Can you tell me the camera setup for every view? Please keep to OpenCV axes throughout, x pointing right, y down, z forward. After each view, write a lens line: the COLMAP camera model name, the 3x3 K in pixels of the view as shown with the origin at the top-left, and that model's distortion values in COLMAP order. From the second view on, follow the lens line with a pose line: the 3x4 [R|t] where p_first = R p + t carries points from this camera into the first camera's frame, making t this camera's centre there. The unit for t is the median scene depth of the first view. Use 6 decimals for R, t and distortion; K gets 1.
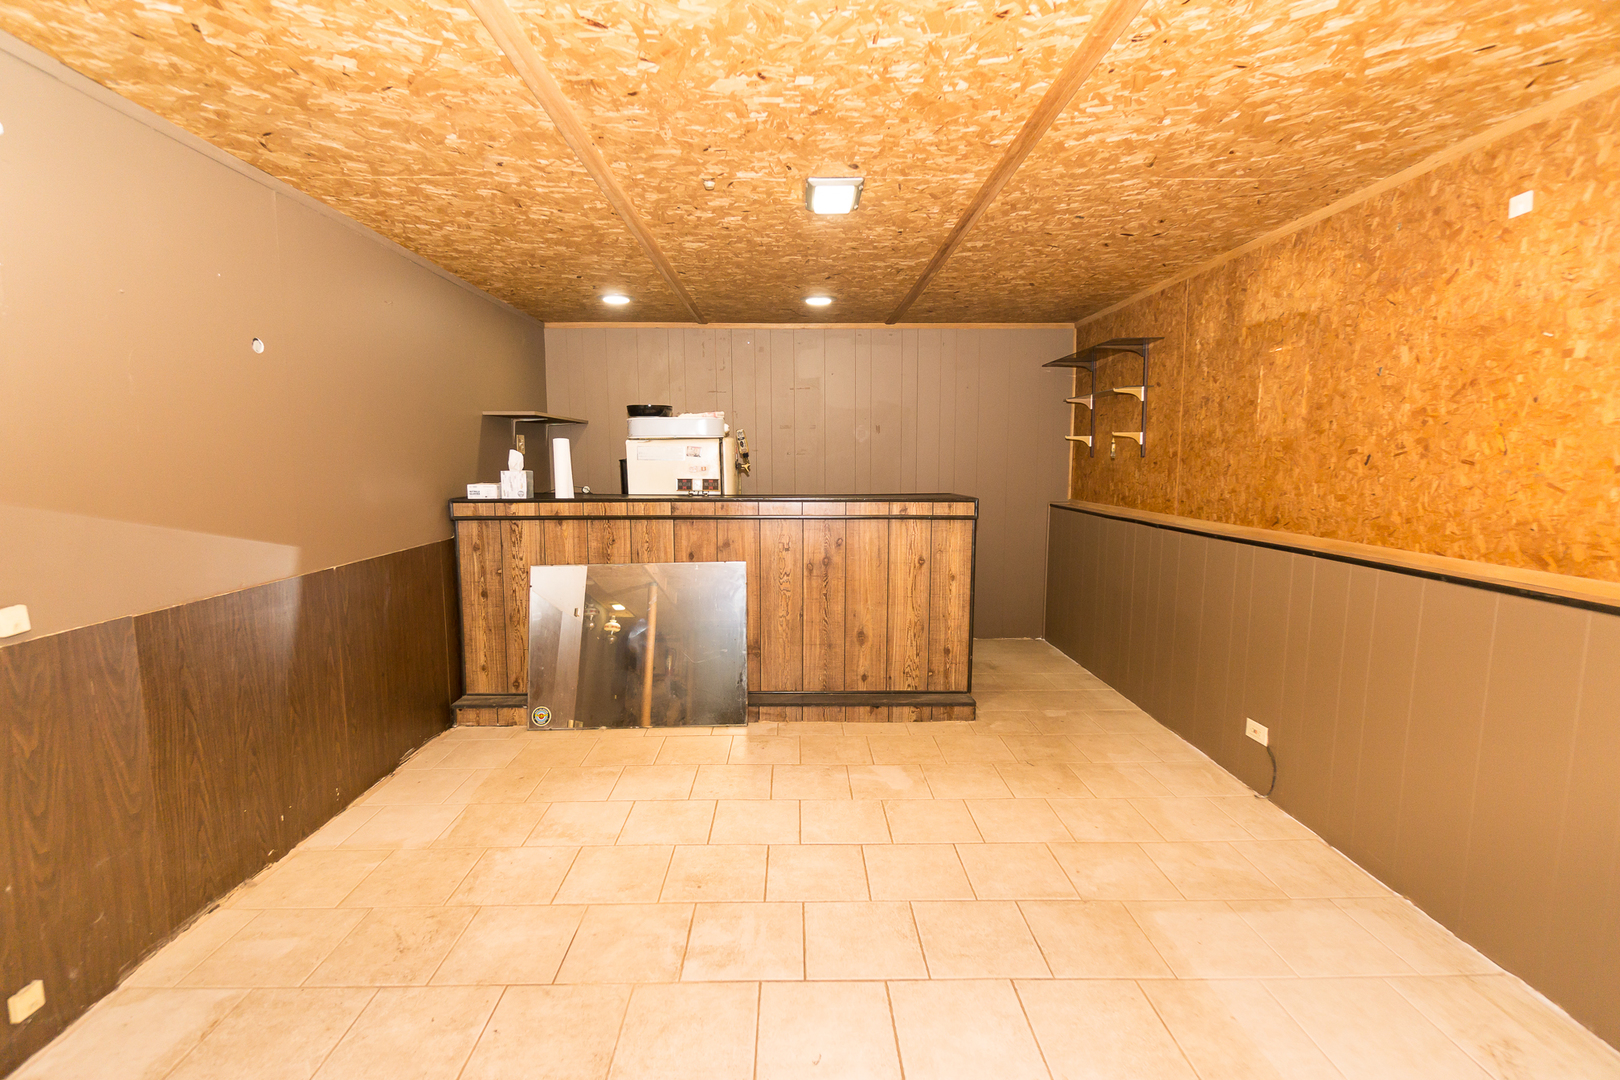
lens RADIAL K [[704.3, 0, 802.3], [0, 704.3, 539.8], [0, 0, 1]] dist [-0.001445, -0.000120]
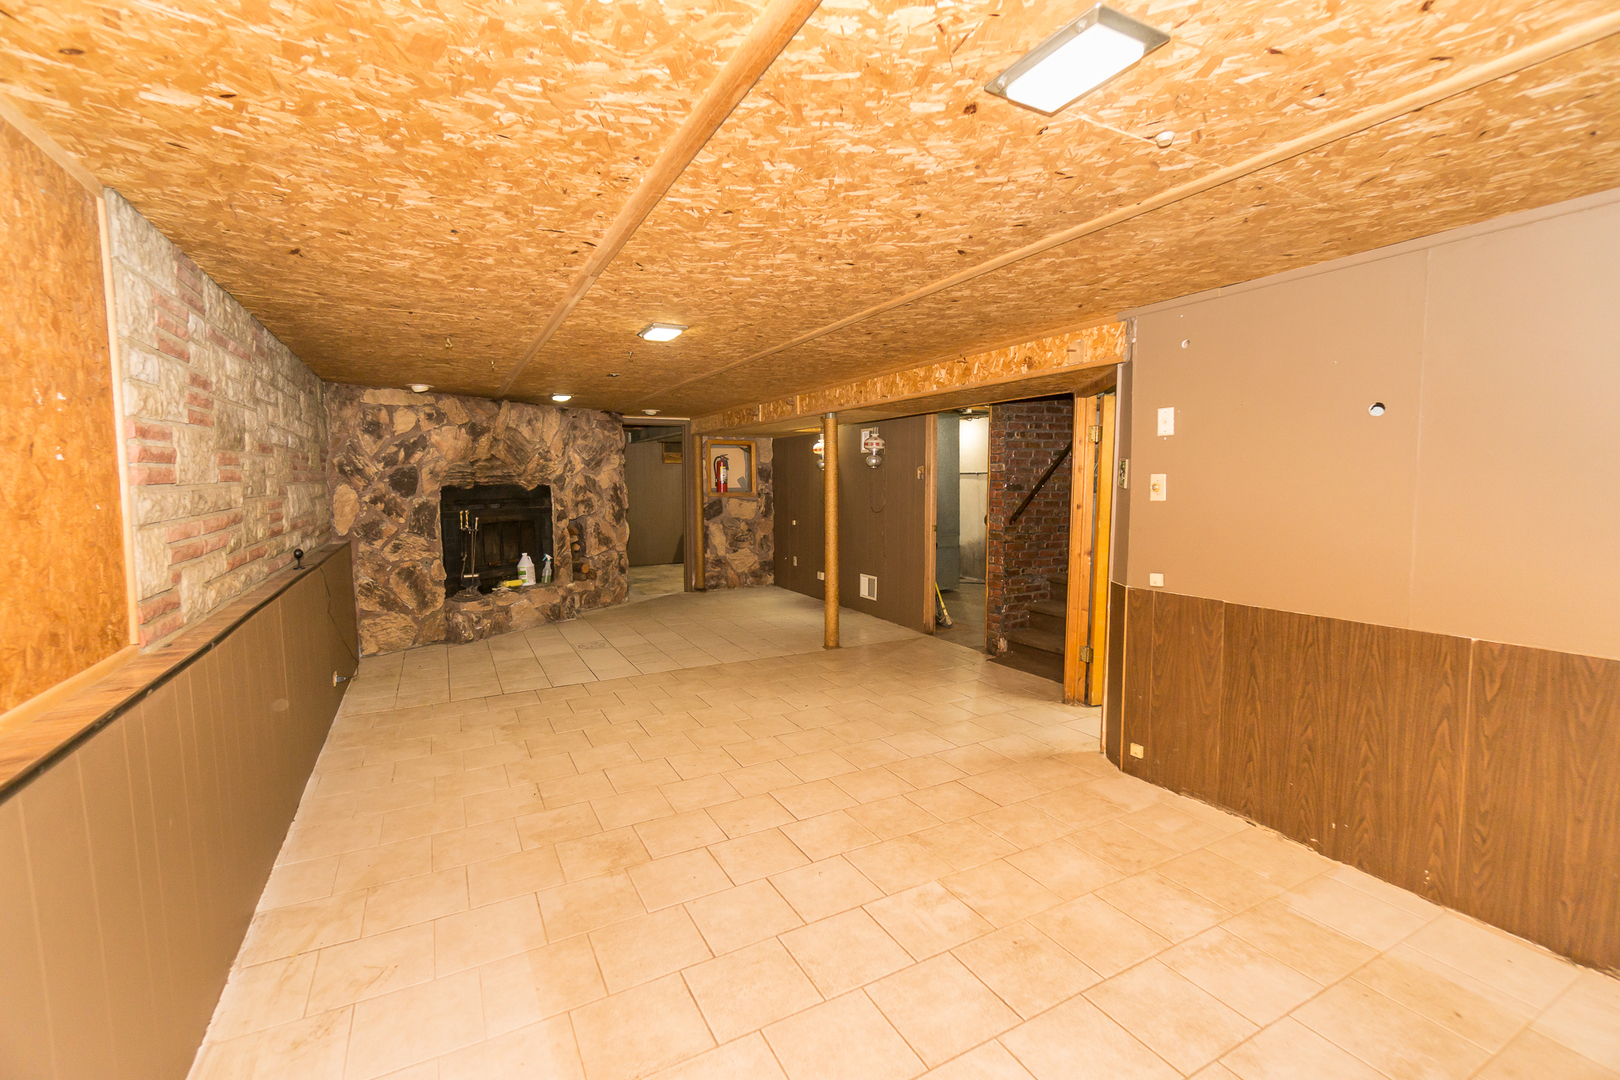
lens RADIAL K [[704.3, 0, 807.7], [0, 704.3, 537.6], [0, 0, 1]] dist [-0.001445, -0.000120]
pose [[-0.887039, 0.047803, -0.459213, 0.613597], [-0.043726, 0.981457, 0.186630, -0.282000], [0.459619, 0.185628, -0.868500, 1.806429]]
